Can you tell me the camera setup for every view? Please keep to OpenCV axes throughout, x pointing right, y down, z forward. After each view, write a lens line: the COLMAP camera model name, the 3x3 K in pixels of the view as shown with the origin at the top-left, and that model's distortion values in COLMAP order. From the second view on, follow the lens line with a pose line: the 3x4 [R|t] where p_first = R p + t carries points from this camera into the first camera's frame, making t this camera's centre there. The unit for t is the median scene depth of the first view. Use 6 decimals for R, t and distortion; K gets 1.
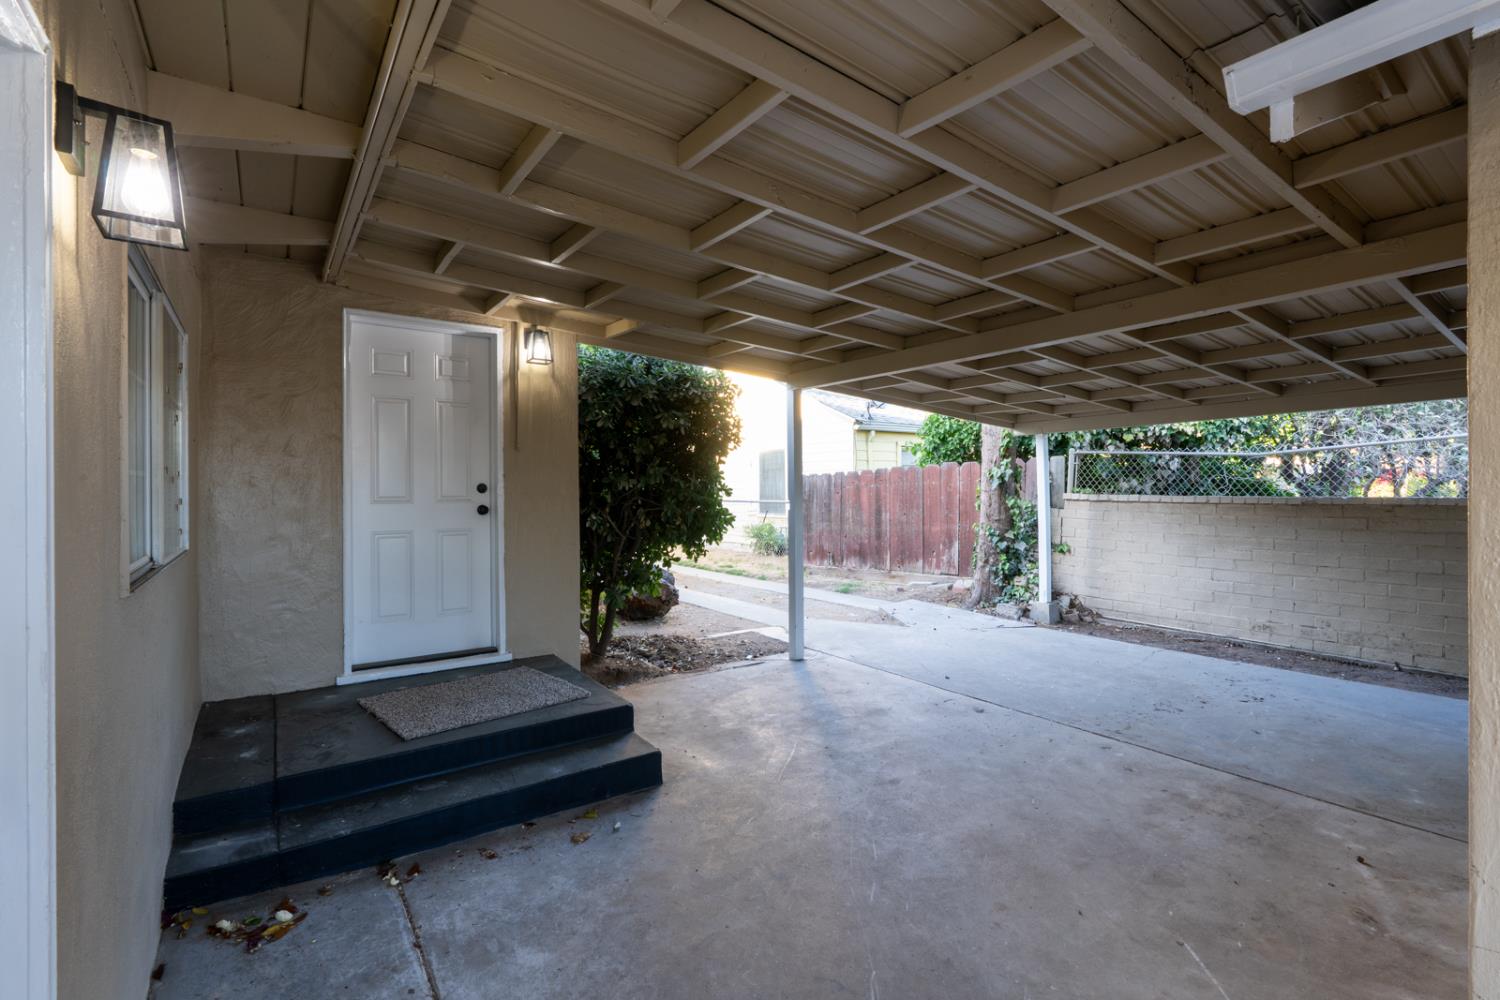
lens RADIAL K [[676.4, 0, 751.4], [0, 676.4, 496.1], [0, 0, 1]] dist [-0.000054, 0.000000]
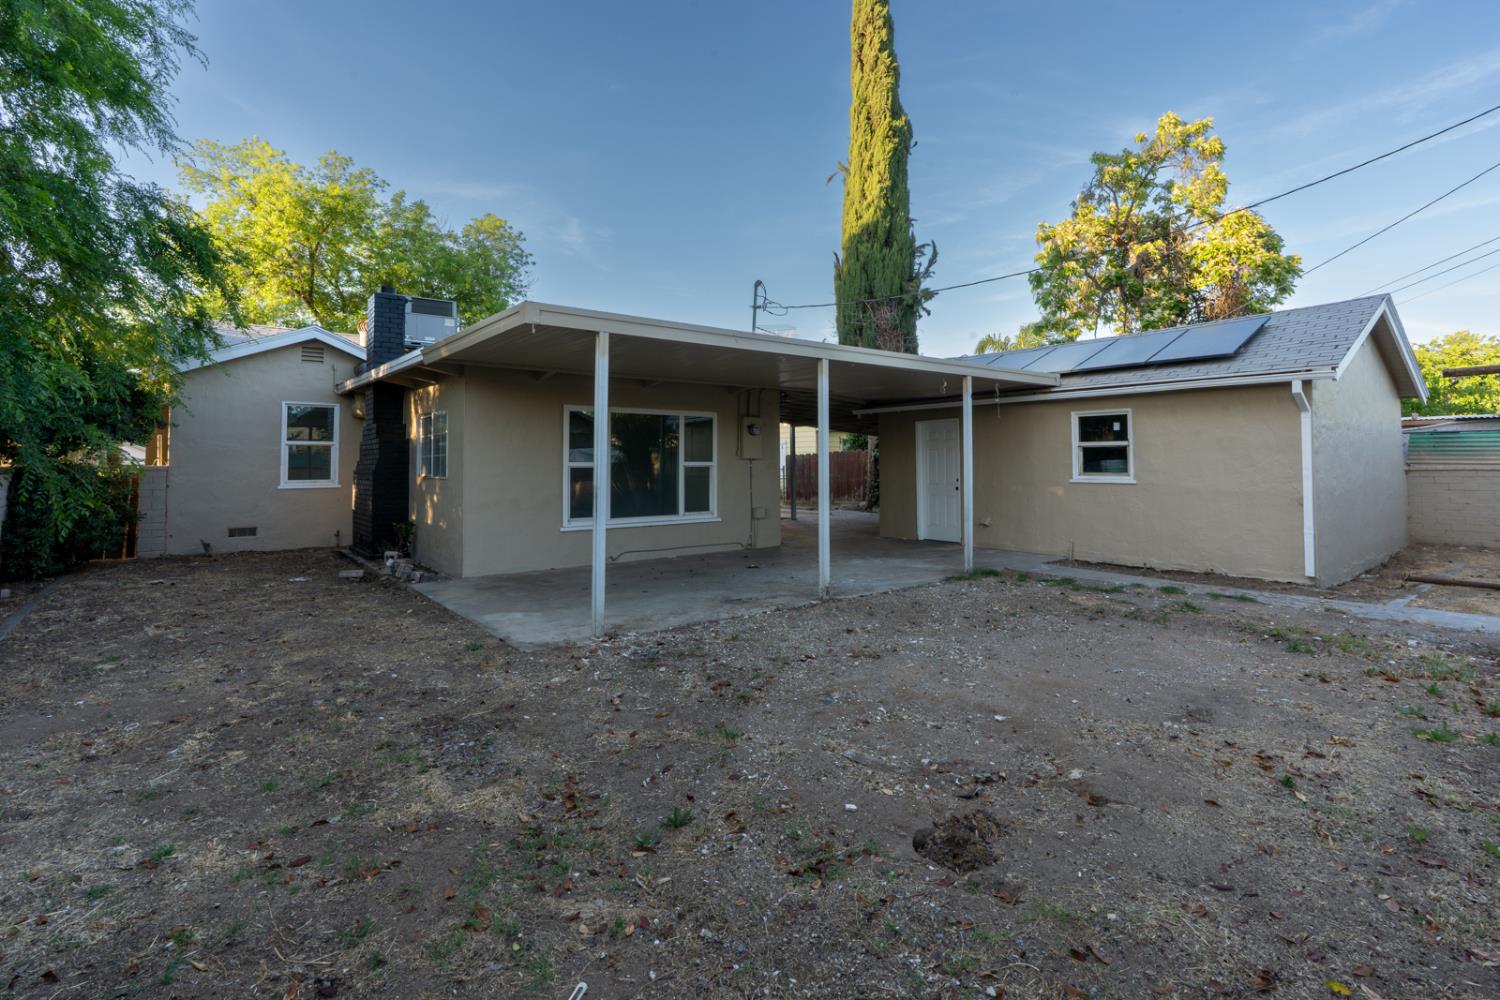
lens RADIAL K [[676.4, 0, 750.4], [0, 676.4, 496.4], [0, 0, 1]] dist [-0.000054, 0.000000]
pose [[0.998763, -0.004987, 0.049471, -0.162860], [0.003011, 0.999198, 0.039939, 0.013118], [-0.049631, -0.039741, 0.997977, -1.148604]]
